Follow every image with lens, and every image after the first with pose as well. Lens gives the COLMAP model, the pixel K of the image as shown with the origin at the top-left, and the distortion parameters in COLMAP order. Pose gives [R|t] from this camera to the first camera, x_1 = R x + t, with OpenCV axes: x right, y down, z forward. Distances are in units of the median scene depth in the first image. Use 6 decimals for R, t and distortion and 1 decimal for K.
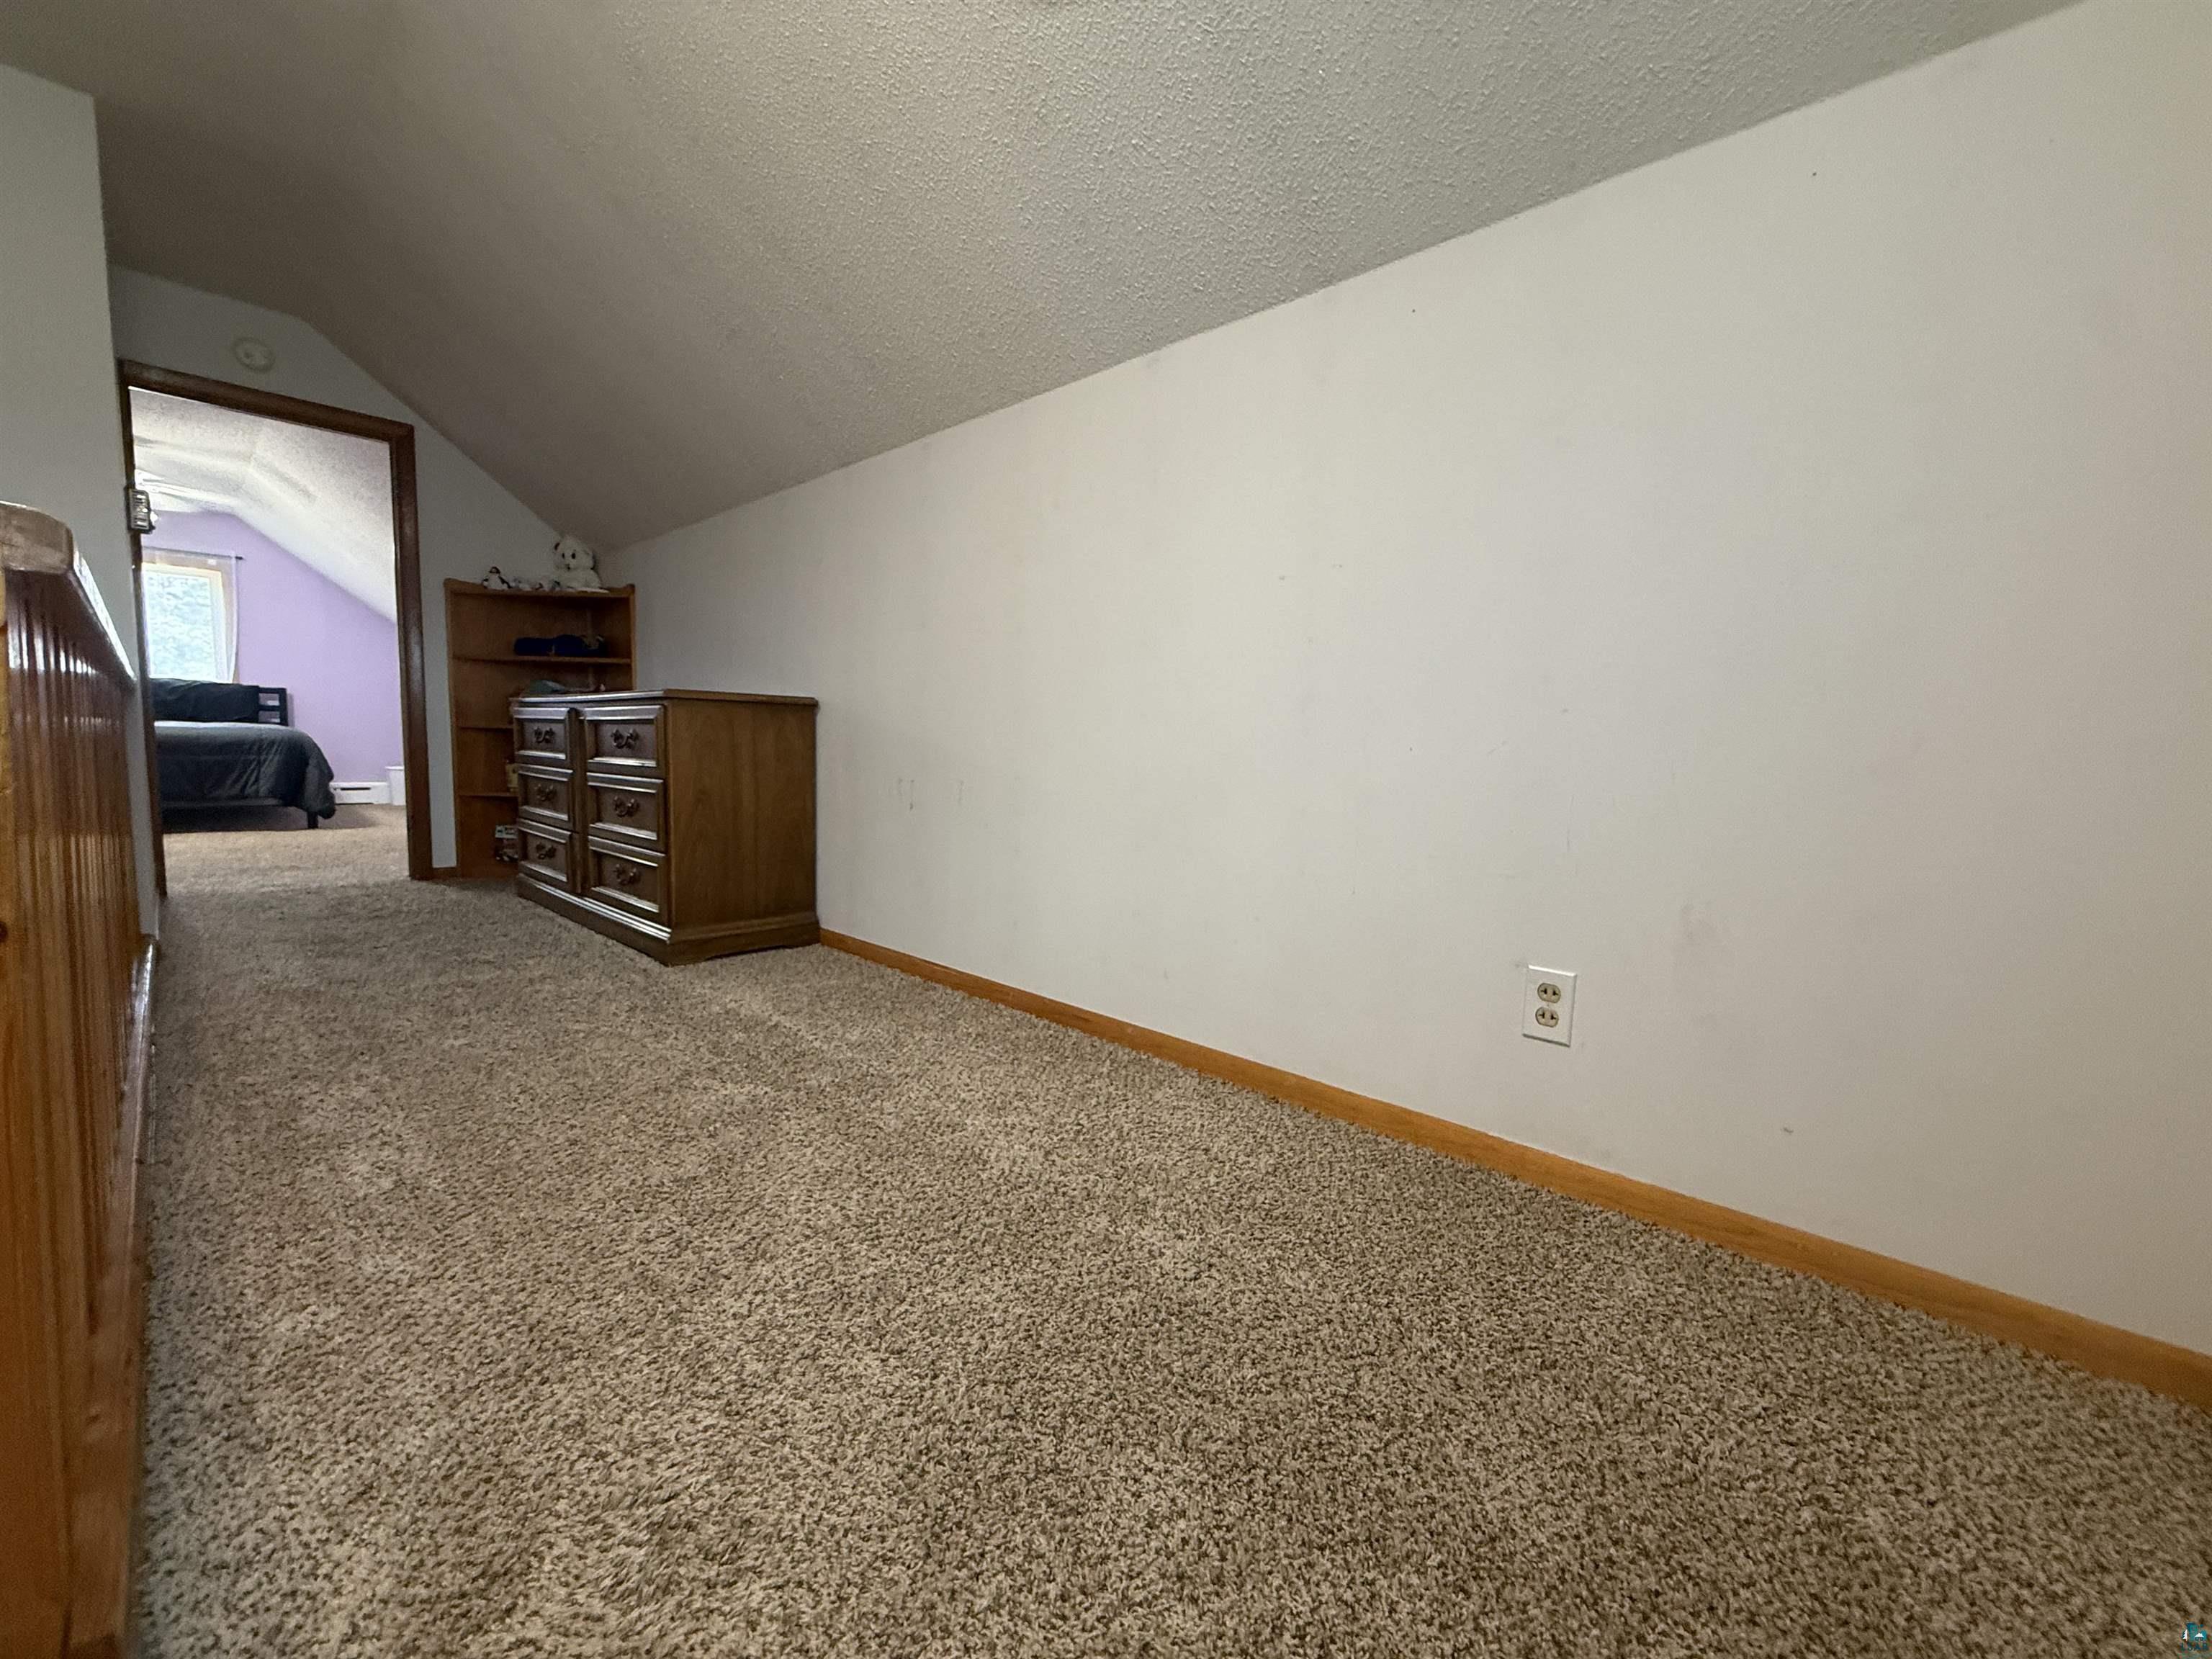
lens RADIAL K [[882.0, 0, 1100.1], [0, 882.0, 841.8], [0, 0, 1]] dist [0.000962, 0.000653]
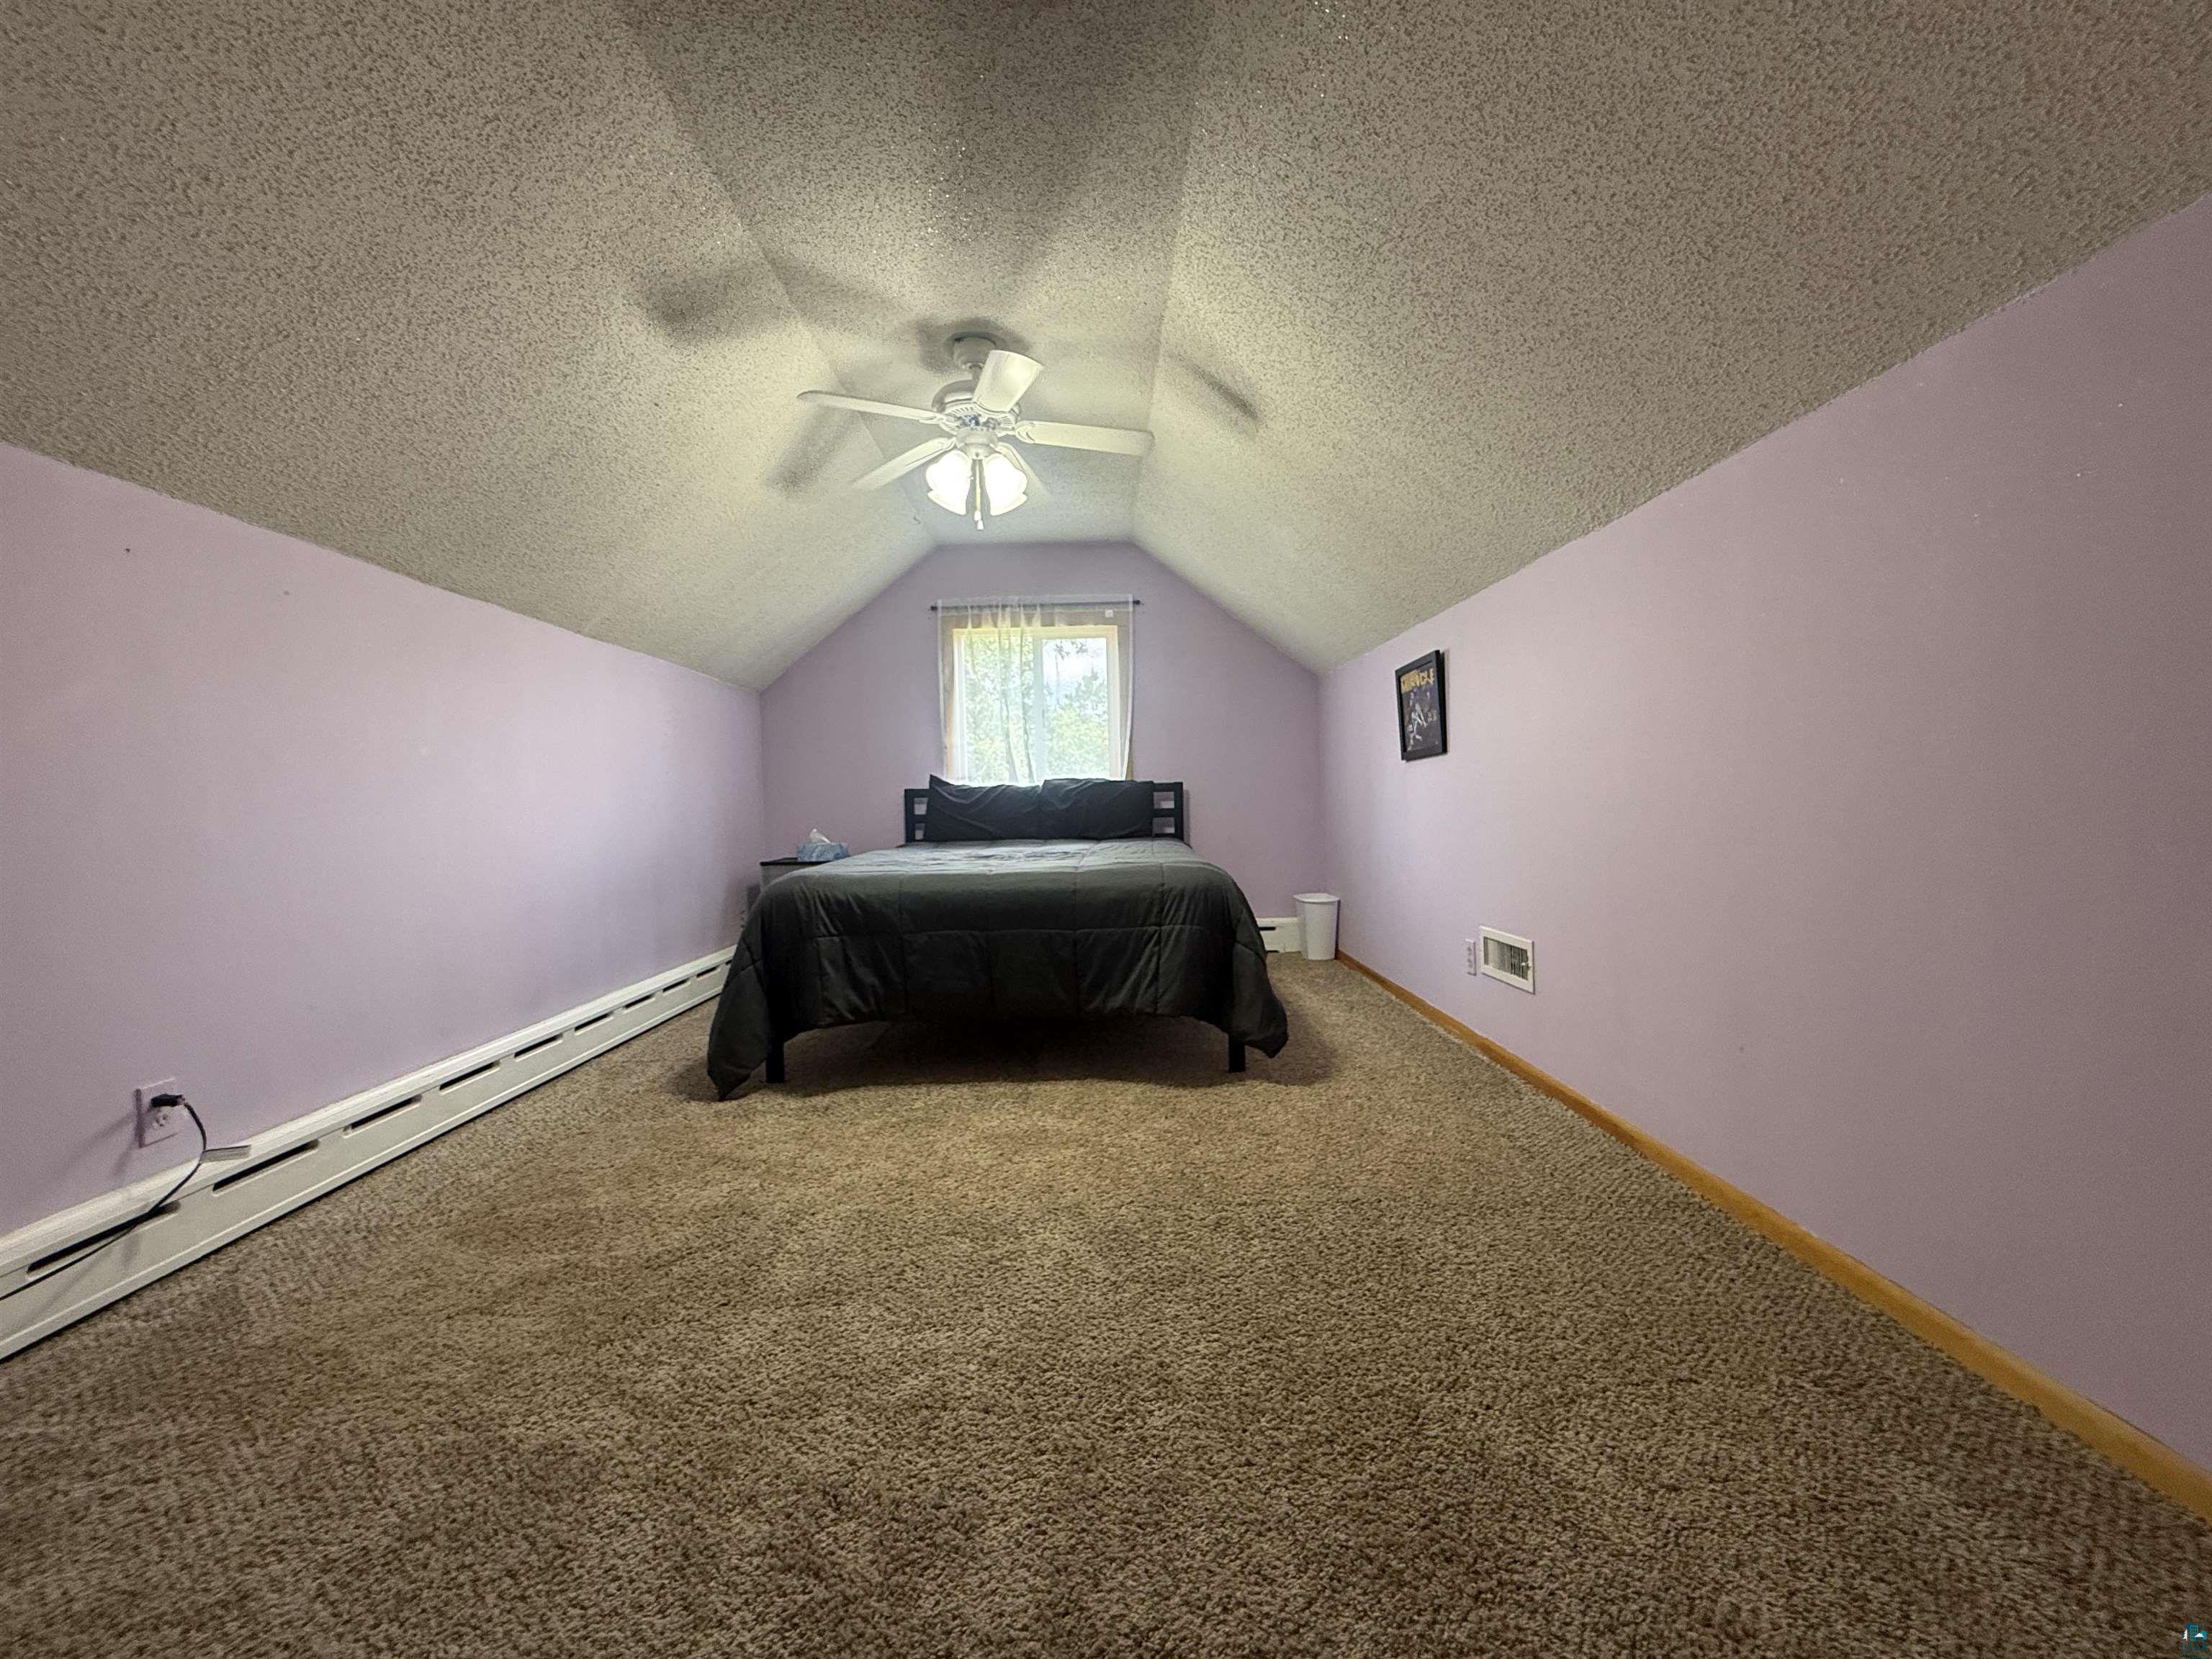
lens RADIAL K [[882.0, 0, 1101.6], [0, 882.0, 828.3], [0, 0, 1]] dist [0.000962, 0.000653]
pose [[0.695417, -0.032970, -0.717850, -0.571979], [-0.026921, 0.997050, -0.071873, -0.104914], [0.718102, 0.069307, 0.692478, 0.583962]]
